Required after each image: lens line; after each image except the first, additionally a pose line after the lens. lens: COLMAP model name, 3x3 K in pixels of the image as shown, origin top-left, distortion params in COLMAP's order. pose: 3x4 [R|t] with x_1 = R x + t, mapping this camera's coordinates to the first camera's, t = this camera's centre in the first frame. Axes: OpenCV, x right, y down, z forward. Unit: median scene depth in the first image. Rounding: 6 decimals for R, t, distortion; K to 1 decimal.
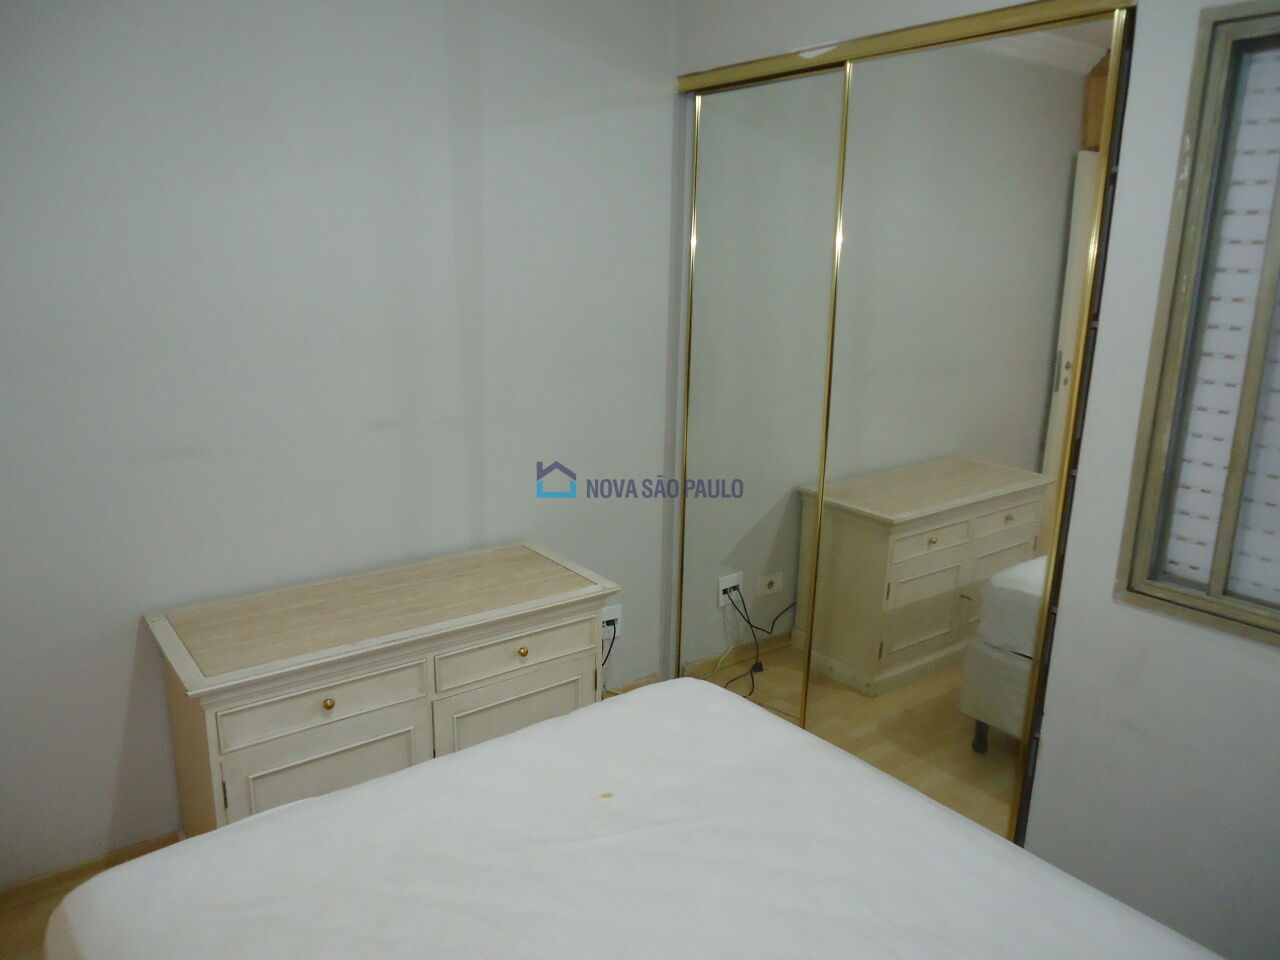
lens RADIAL K [[926.3, 0, 648.4], [0, 926.3, 477.1], [0, 0, 1]] dist [-0.013766, 0.009693]
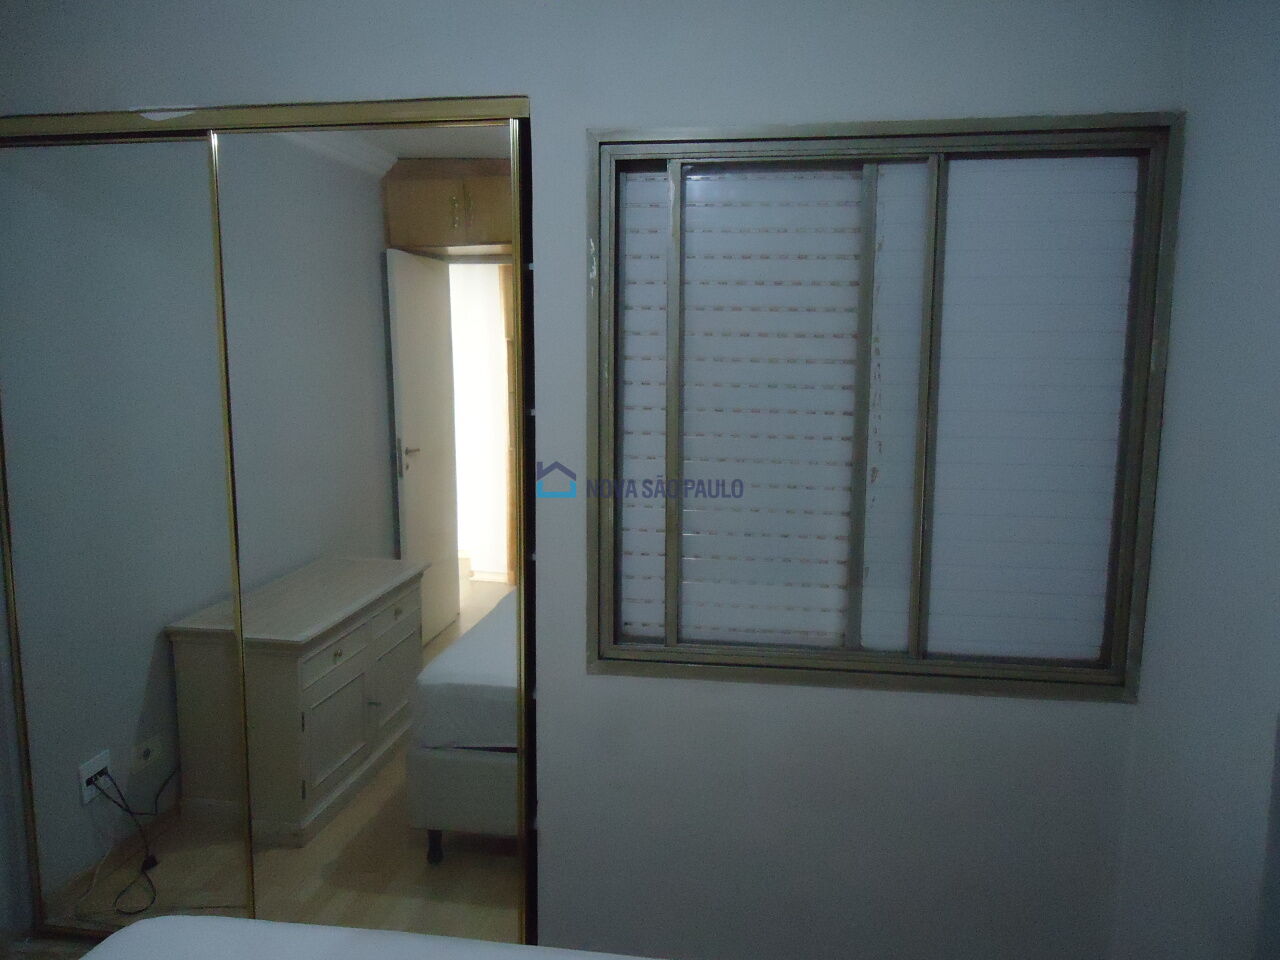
lens RADIAL K [[926.3, 0, 636.9], [0, 926.3, 480.8], [0, 0, 1]] dist [-0.013766, 0.009693]
pose [[0.722436, -0.111587, 0.682374, -0.119499], [0.173566, 0.984559, -0.022753, -0.037611], [-0.669299, 0.134874, 0.730649, 0.142474]]
